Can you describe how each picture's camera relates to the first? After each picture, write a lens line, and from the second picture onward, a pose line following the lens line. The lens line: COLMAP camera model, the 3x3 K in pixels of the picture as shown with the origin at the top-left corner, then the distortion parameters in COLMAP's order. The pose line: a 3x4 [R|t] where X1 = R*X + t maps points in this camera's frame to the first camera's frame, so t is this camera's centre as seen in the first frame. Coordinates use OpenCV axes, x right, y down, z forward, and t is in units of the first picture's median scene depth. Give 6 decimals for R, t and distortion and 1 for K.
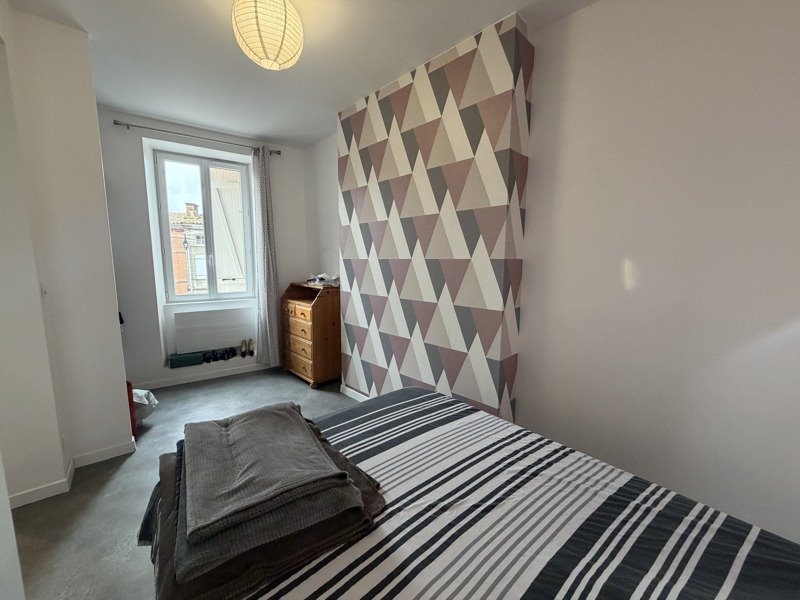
lens RADIAL K [[317.8, 0, 397.0], [0, 317.8, 299.4], [0, 0, 1]] dist [0.001011, 0.000106]
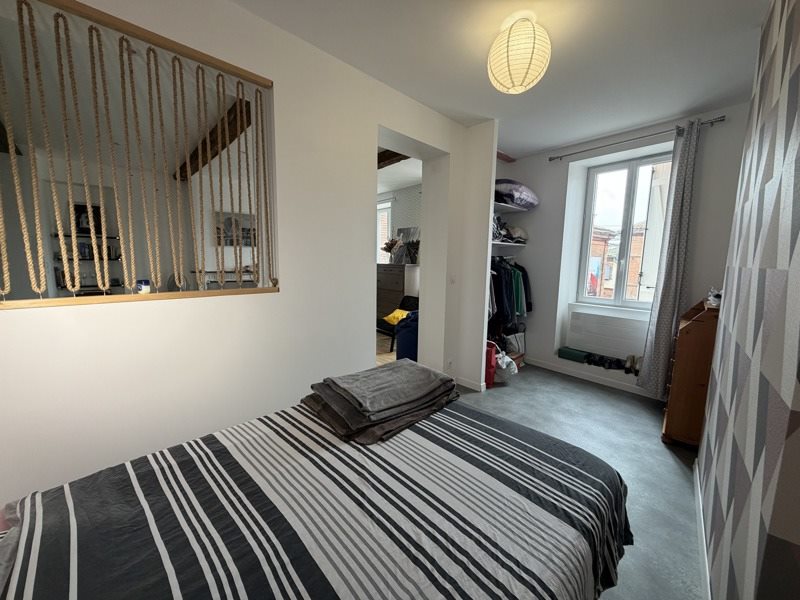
lens RADIAL K [[317.8, 0, 397.0], [0, 317.8, 299.4], [0, 0, 1]] dist [0.001011, 0.000106]
pose [[0.073894, 0.122866, -0.989668, 0.410989], [-0.138026, 0.984091, 0.111868, -0.043842], [0.987668, 0.128333, 0.089677, 0.310801]]
